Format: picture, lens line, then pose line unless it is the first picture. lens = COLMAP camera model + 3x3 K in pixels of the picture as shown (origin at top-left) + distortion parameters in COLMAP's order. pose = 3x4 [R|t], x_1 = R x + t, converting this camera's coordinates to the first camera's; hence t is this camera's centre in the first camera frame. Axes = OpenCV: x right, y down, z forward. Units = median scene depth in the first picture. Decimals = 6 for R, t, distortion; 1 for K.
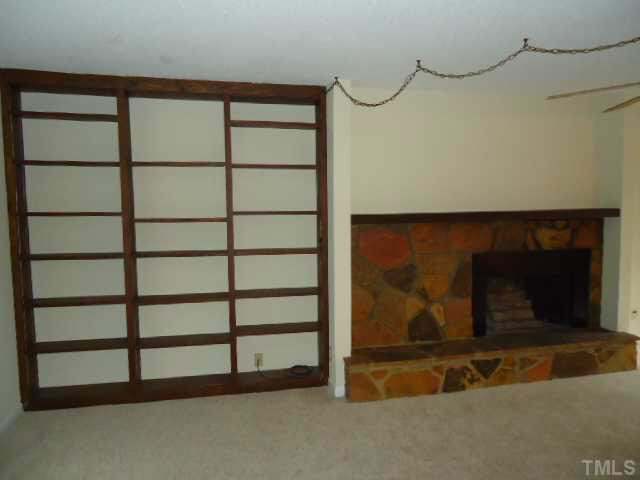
lens RADIAL K [[466.1, 0, 320.0], [0, 466.1, 240.0], [0, 0, 1]] dist [0.000979, 0.004873]
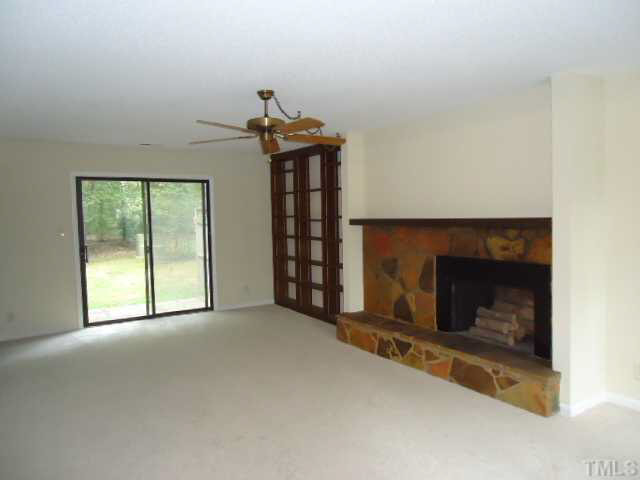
lens RADIAL K [[466.1, 0, 320.0], [0, 466.1, 240.0], [0, 0, 1]] dist [0.000979, 0.004873]
pose [[0.333332, 0.059752, -0.940914, 1.329869], [-0.063712, 0.997136, 0.040751, -0.036612], [0.940654, 0.046364, 0.336184, 0.361140]]
